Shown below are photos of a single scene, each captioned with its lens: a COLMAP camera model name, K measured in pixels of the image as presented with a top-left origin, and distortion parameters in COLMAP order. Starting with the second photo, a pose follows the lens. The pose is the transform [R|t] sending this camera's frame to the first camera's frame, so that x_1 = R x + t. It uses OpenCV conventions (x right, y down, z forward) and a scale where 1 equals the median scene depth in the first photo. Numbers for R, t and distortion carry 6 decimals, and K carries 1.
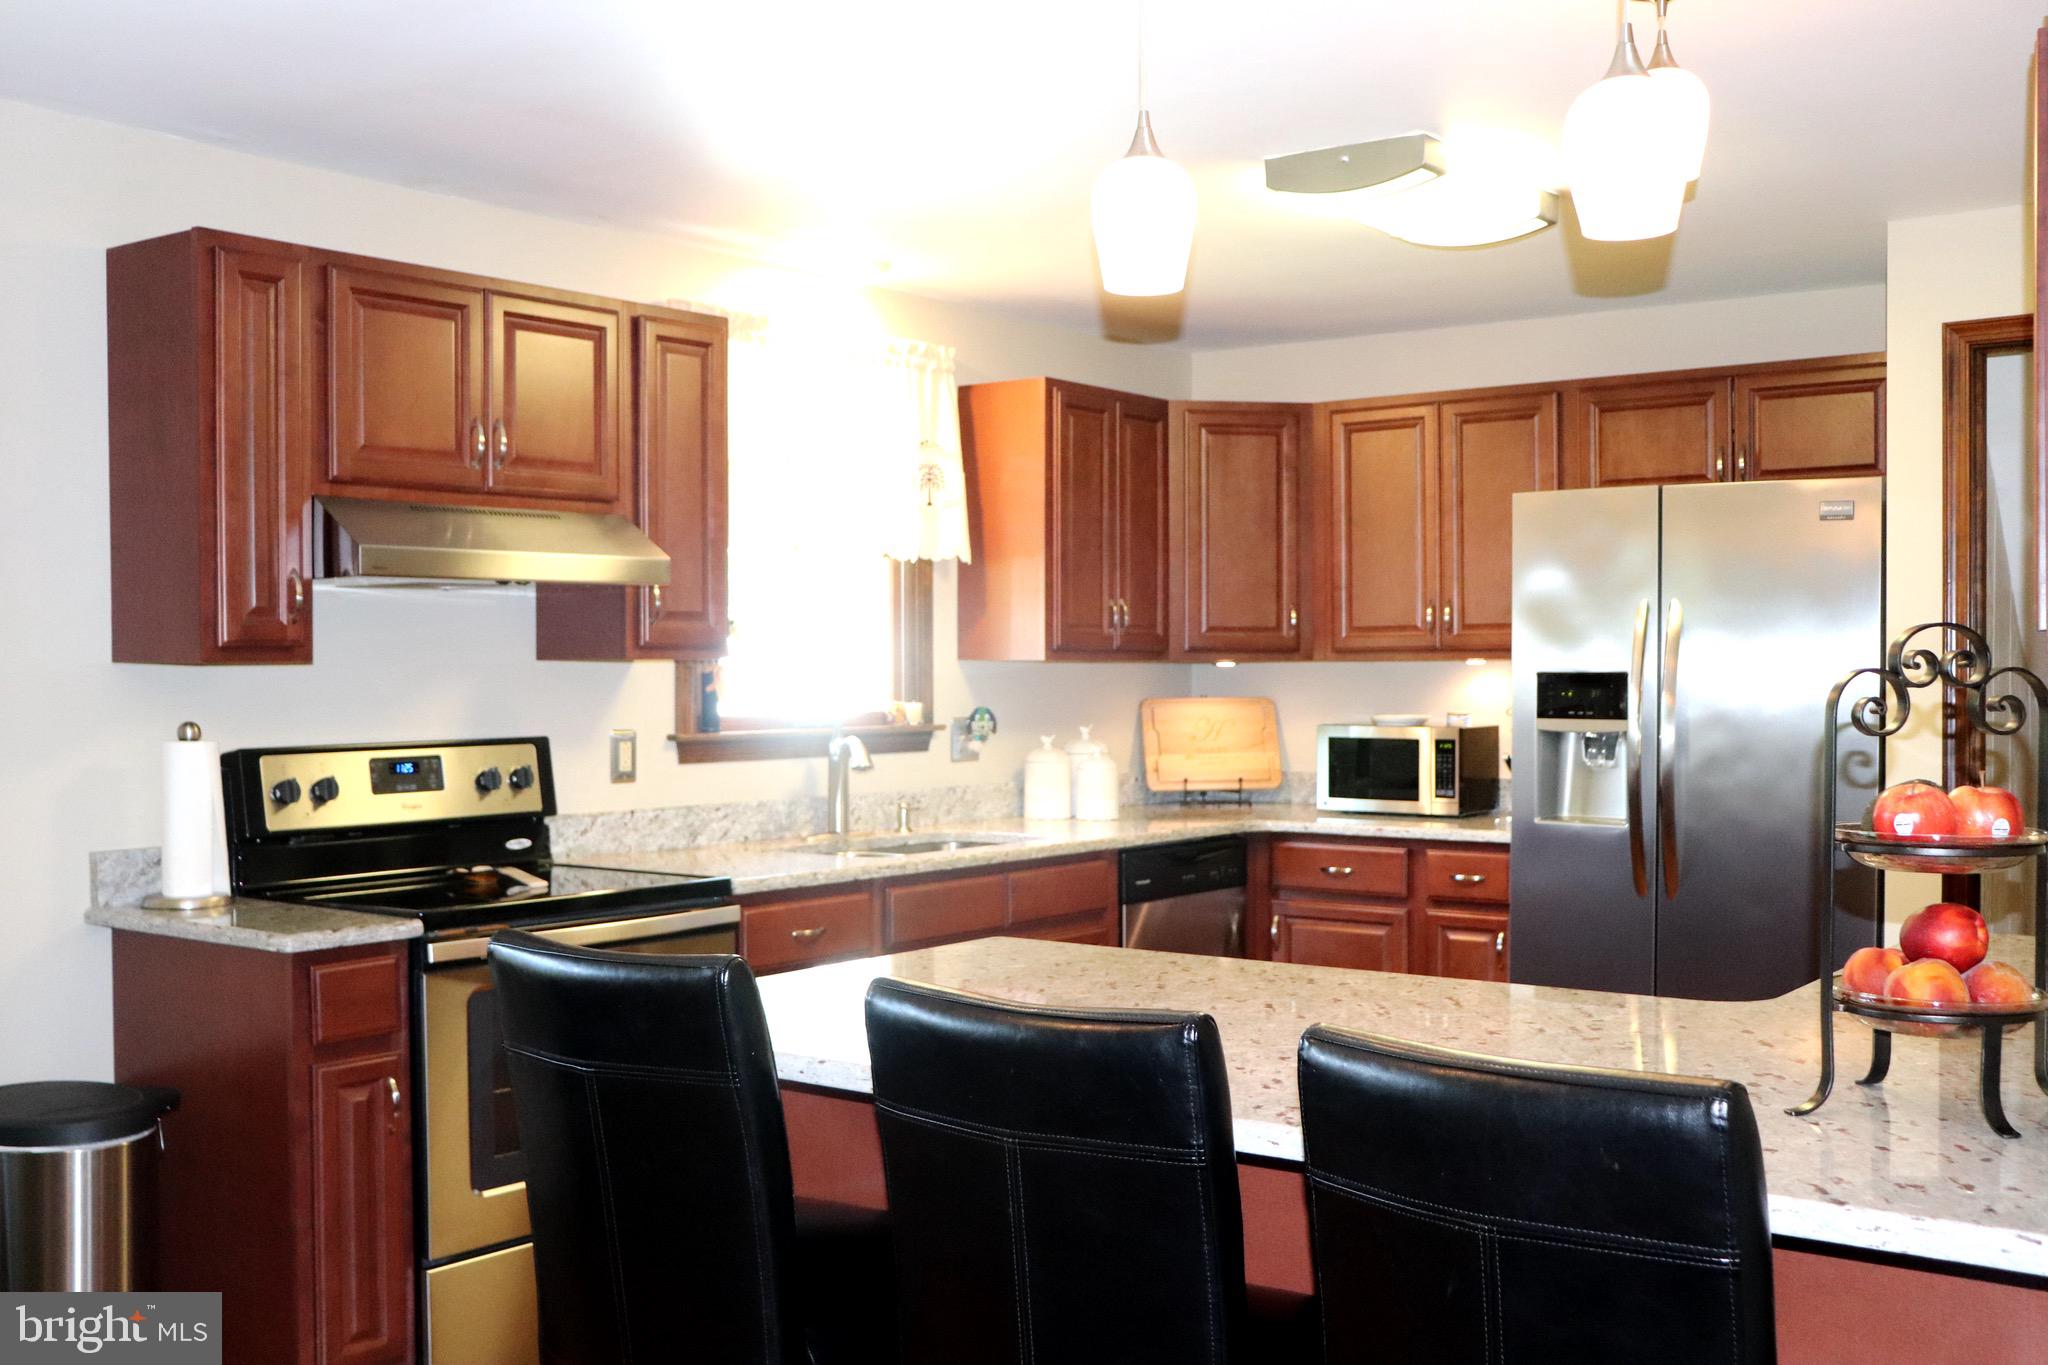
lens RADIAL K [[2097.8, 0, 1024.0], [0, 2097.8, 682.5], [0, 0, 1]] dist [-0.069356, 0.003757]
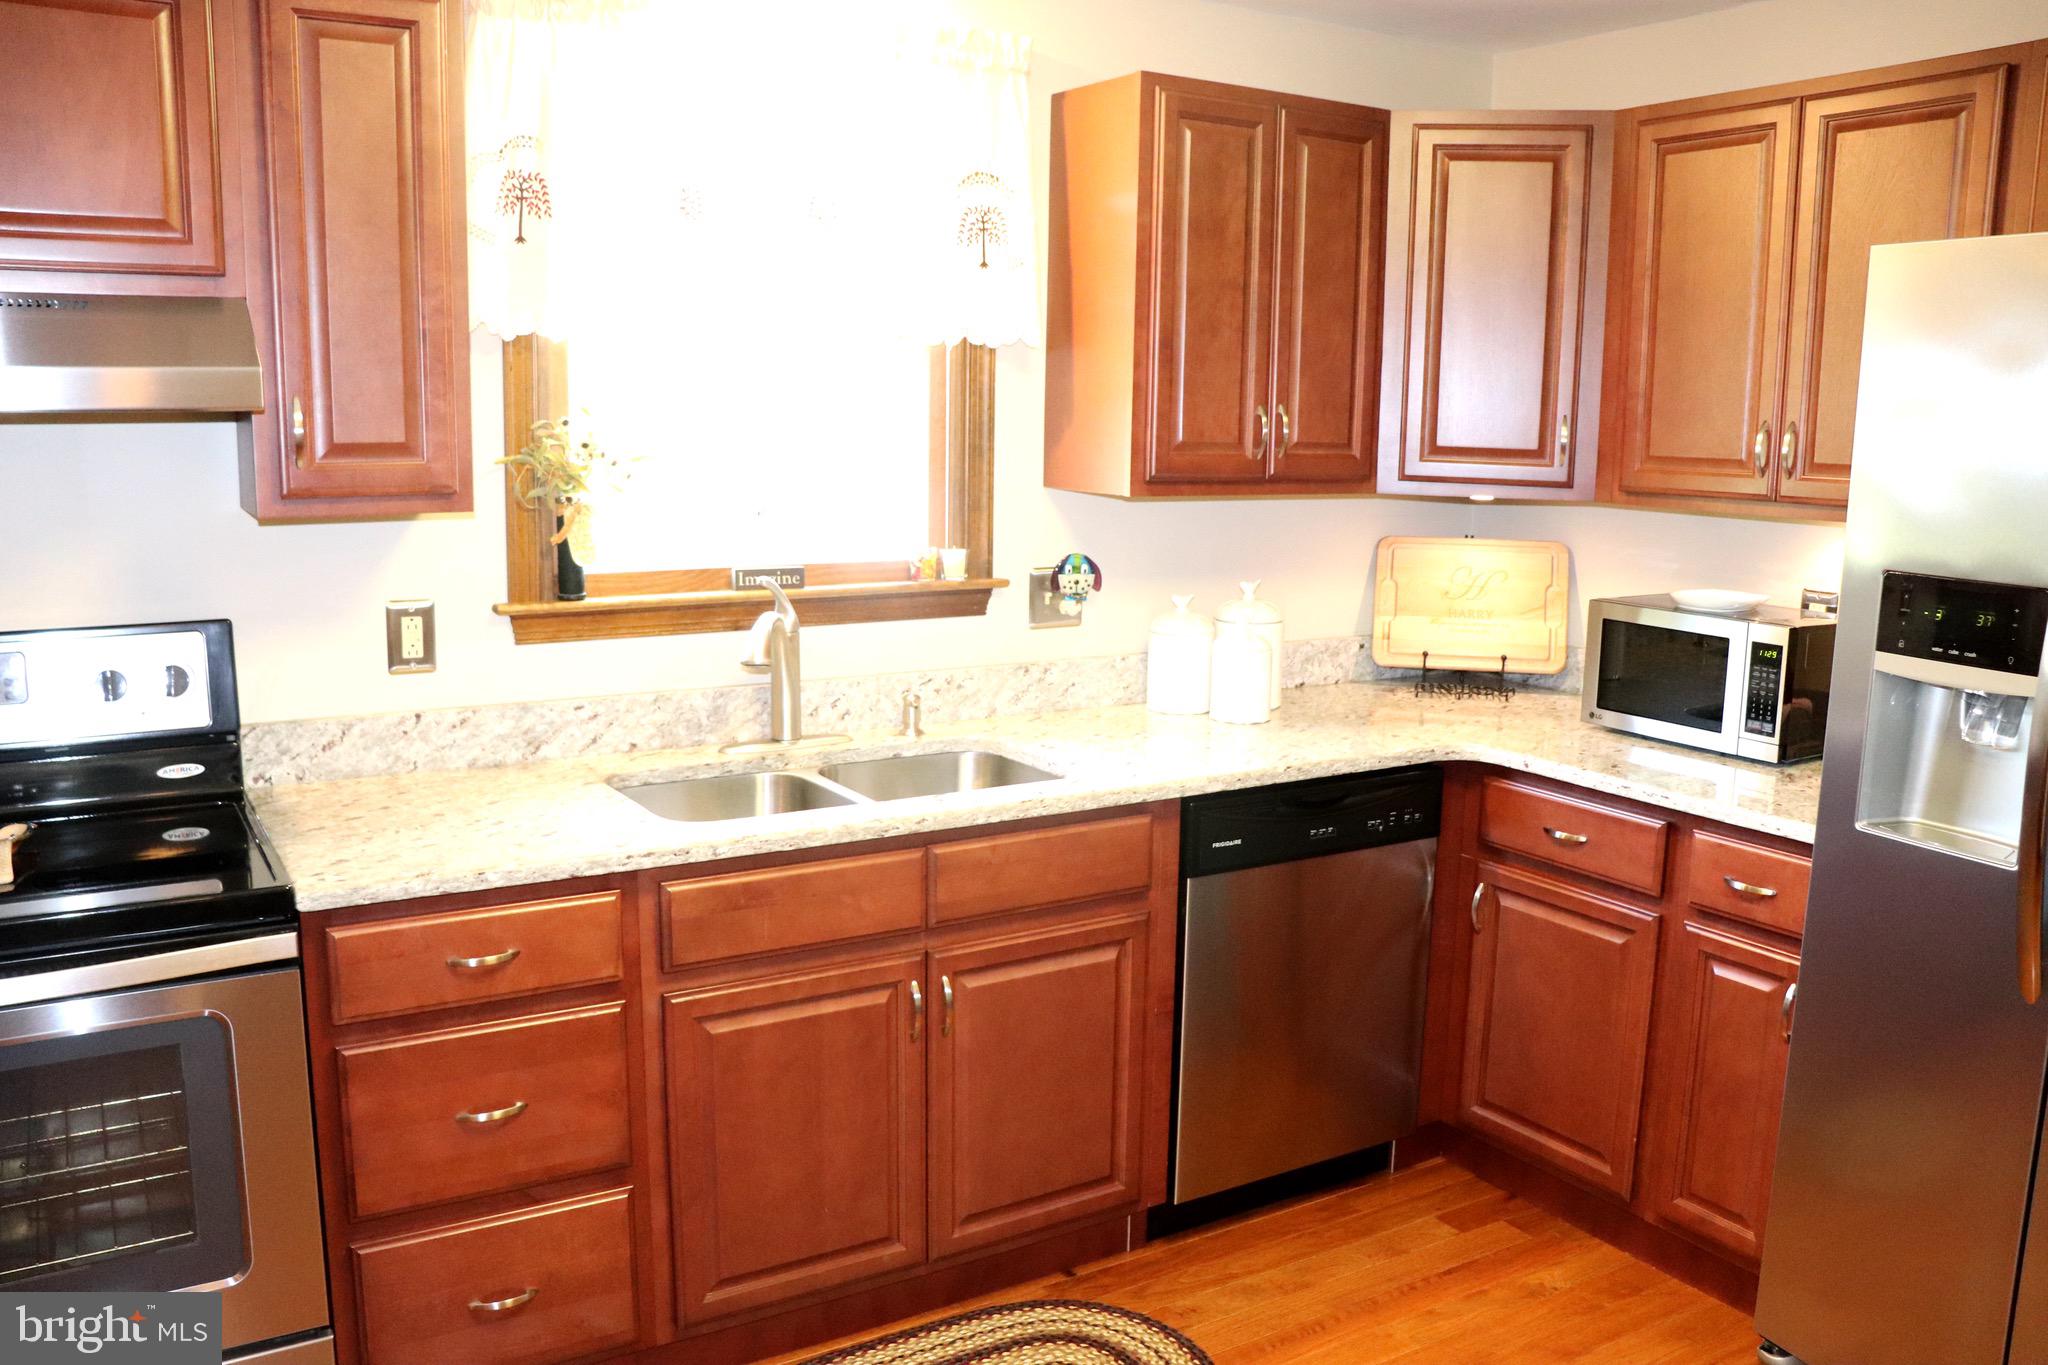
lens RADIAL K [[1686.0, 0, 1033.4], [0, 1686.0, 689.7], [0, 0, 1]] dist [-0.174691, 0.155904]
pose [[0.932444, 0.078138, -0.352764, 0.176896], [-0.020805, 0.986327, 0.163480, -0.037048], [0.360715, -0.145097, 0.921321, 0.477753]]
